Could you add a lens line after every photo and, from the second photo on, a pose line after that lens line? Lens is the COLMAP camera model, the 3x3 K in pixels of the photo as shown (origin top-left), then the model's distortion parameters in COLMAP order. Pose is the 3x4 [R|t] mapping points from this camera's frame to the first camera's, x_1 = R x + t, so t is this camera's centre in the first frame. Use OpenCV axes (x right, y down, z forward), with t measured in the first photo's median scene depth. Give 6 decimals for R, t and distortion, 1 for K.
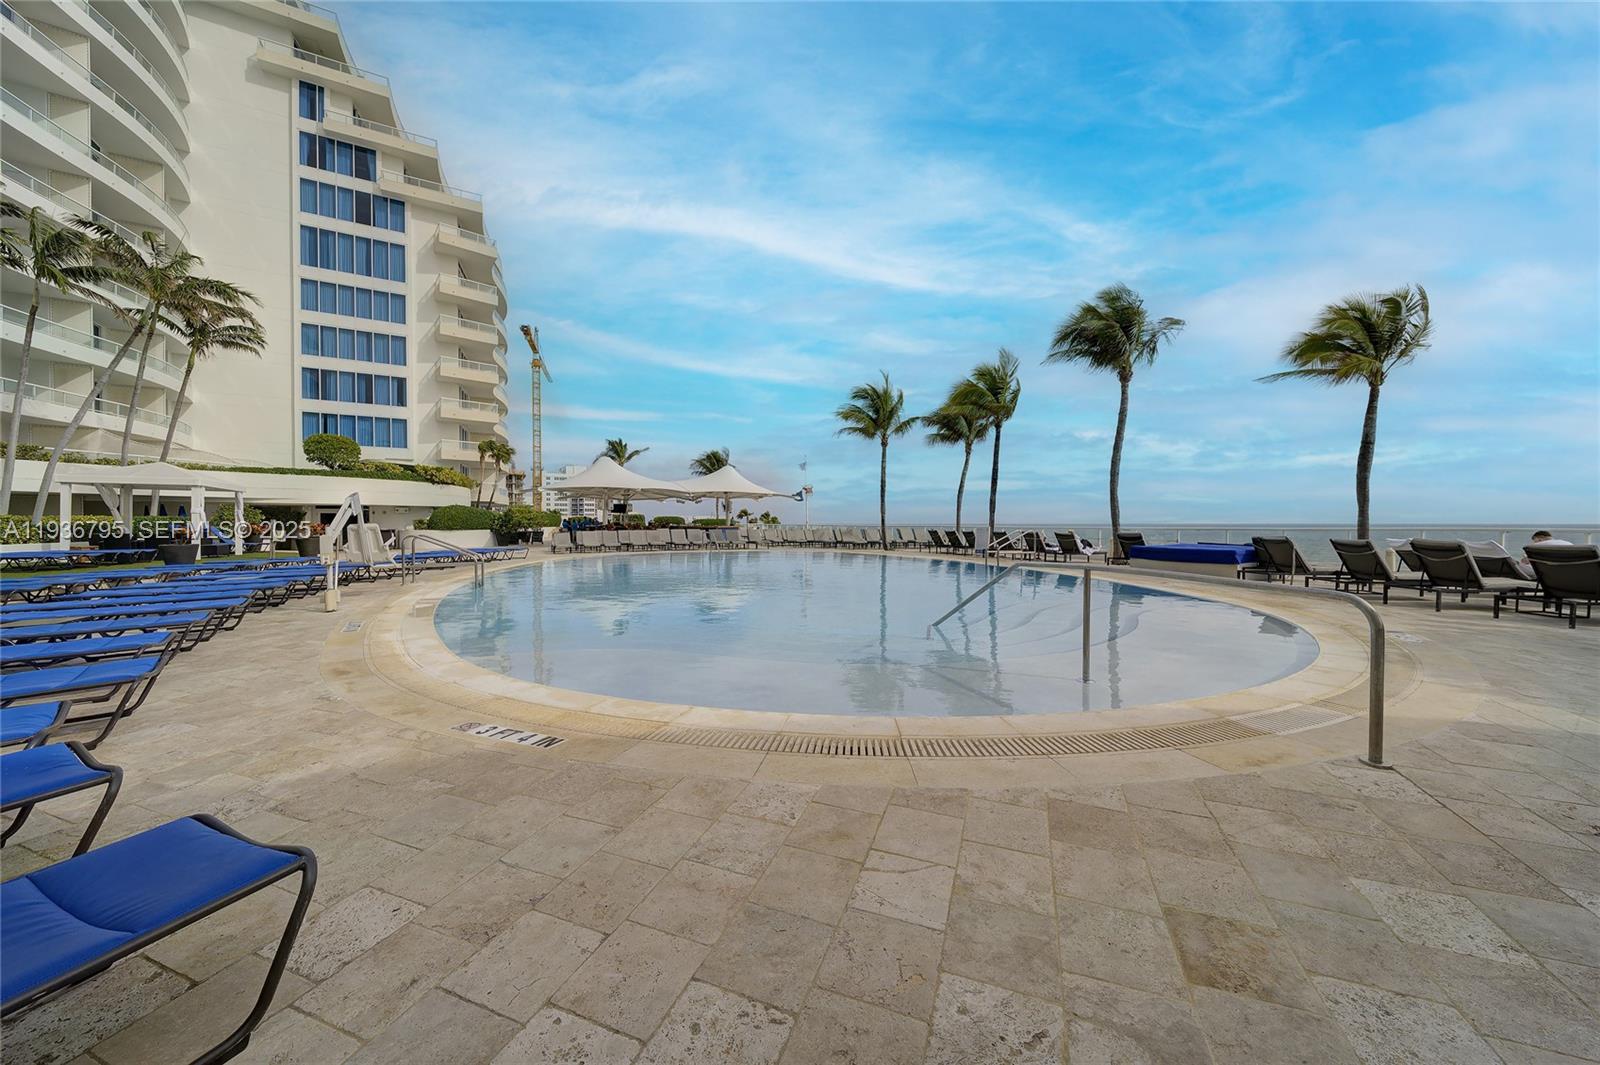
lens RADIAL K [[556.2, 0, 801.4], [0, 556.2, 526.7], [0, 0, 1]] dist [0.000218, 0.000009]
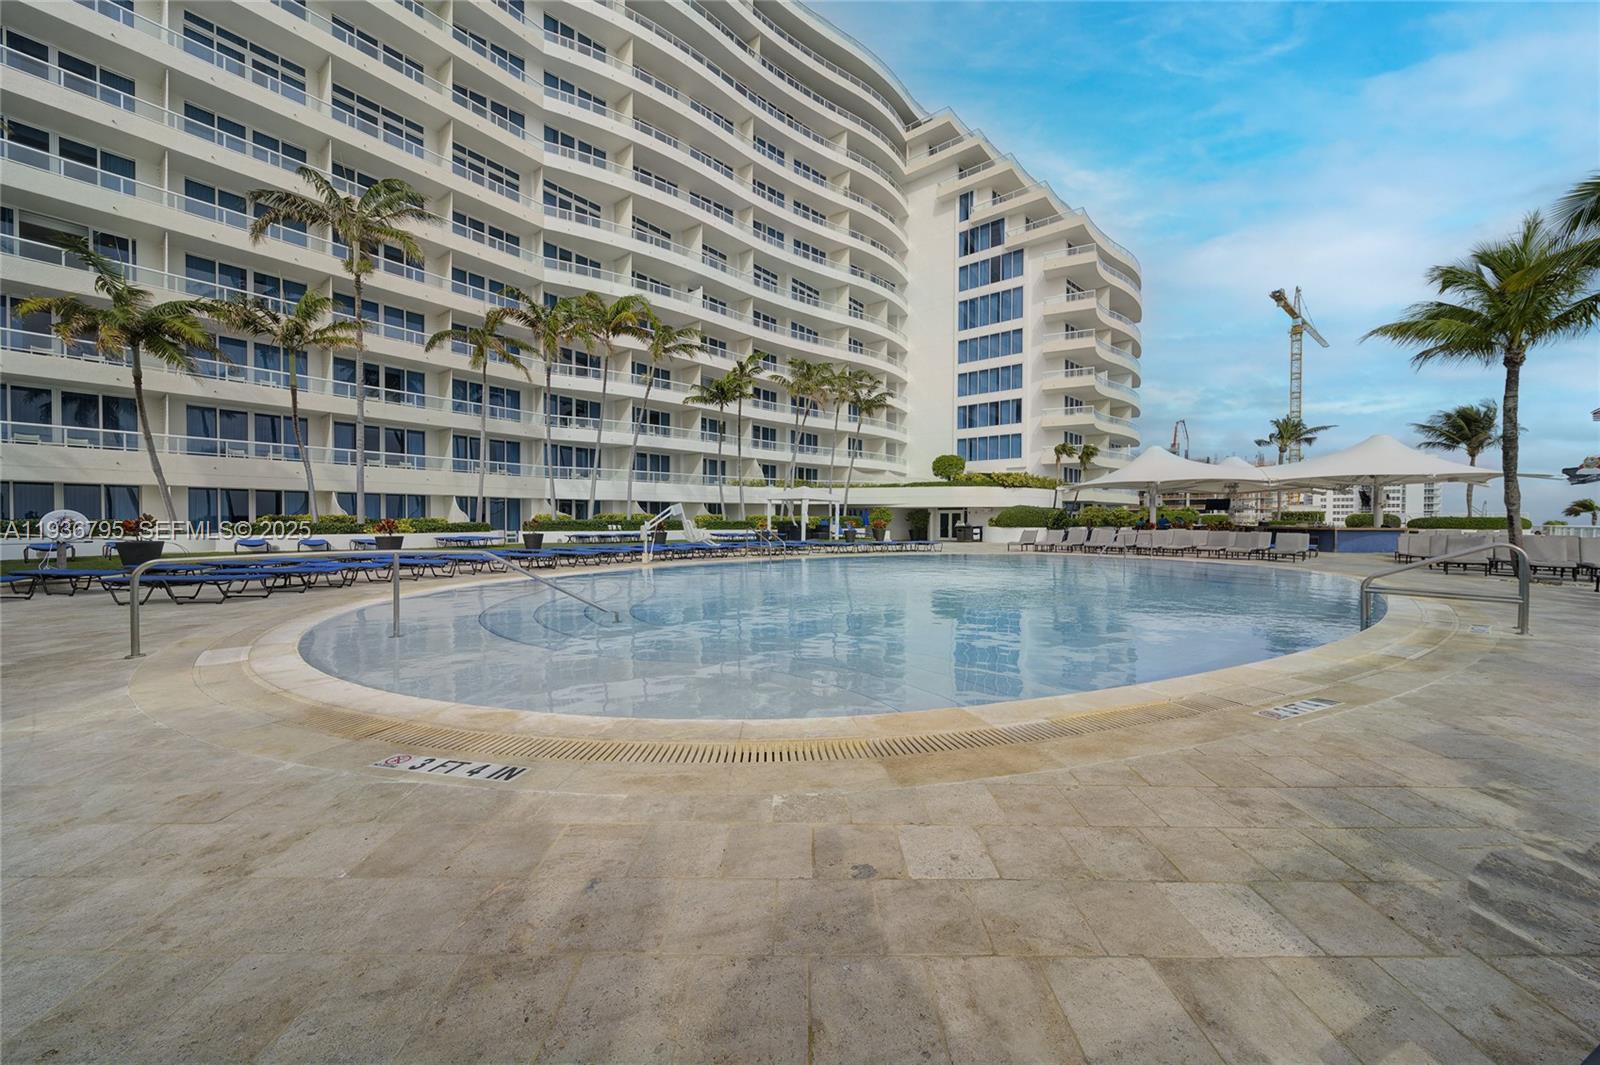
lens RADIAL K [[556.2, 0, 801.4], [0, 556.2, 526.7], [0, 0, 1]] dist [0.000218, 0.000009]
pose [[0.380238, 0.010210, -0.924832, 0.210625], [-0.010747, 0.999920, 0.006620, 0.002093], [0.924826, 0.007422, 0.380317, 0.126107]]
